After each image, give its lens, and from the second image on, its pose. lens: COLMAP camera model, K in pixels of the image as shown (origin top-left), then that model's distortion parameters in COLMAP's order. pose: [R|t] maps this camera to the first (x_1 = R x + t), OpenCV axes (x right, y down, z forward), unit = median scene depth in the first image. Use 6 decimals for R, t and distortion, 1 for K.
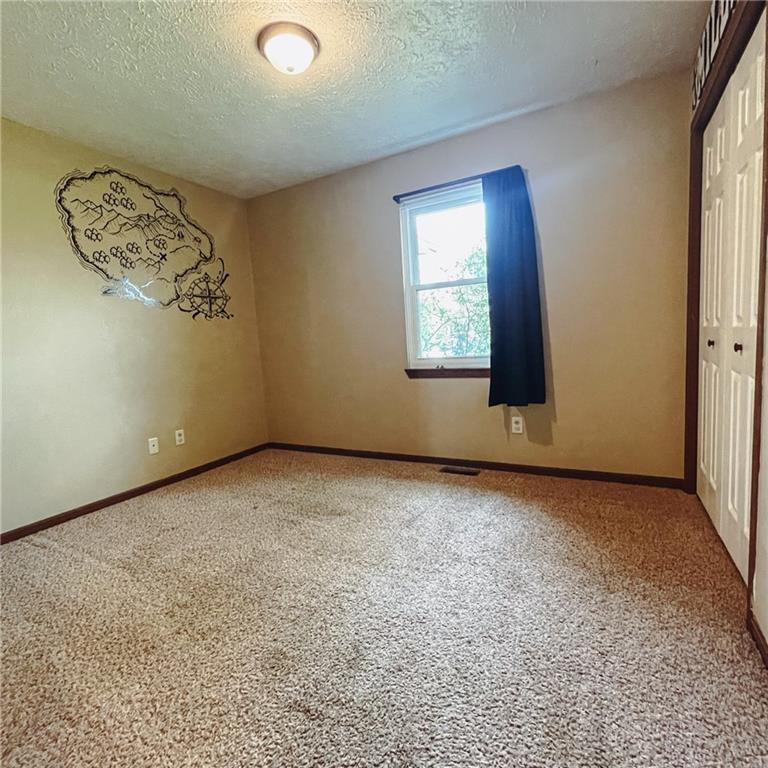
lens RADIAL K [[412.9, 0, 380.6], [0, 412.9, 384.7], [0, 0, 1]] dist [-0.000670, 0.000134]
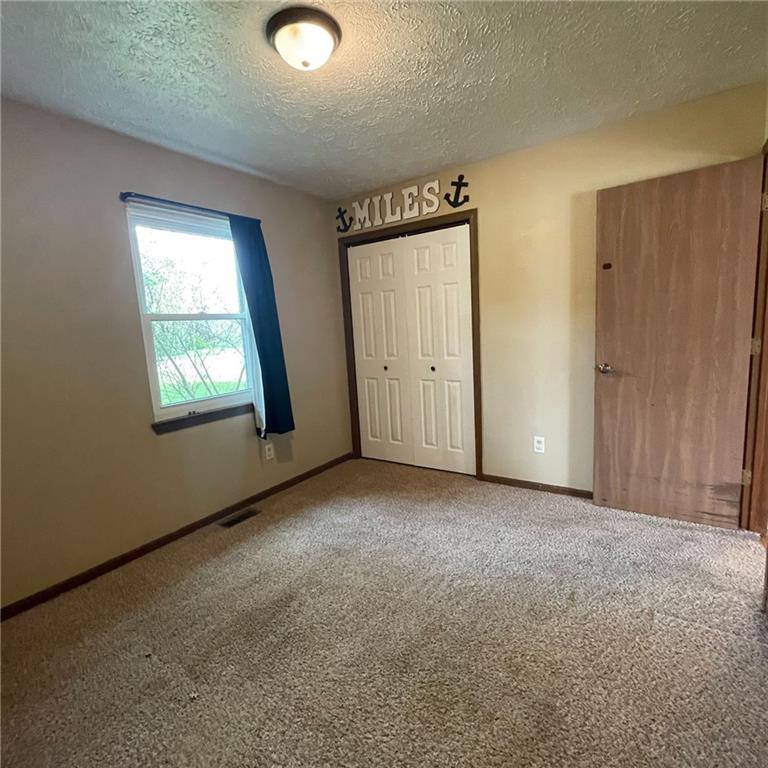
lens RADIAL K [[412.9, 0, 380.6], [0, 412.9, 384.7], [0, 0, 1]] dist [-0.000670, 0.000134]
pose [[0.103532, -0.083479, 0.991117, -0.709374], [0.160949, 0.984745, 0.066129, -0.102332], [-0.981517, 0.152673, 0.115388, 0.559565]]
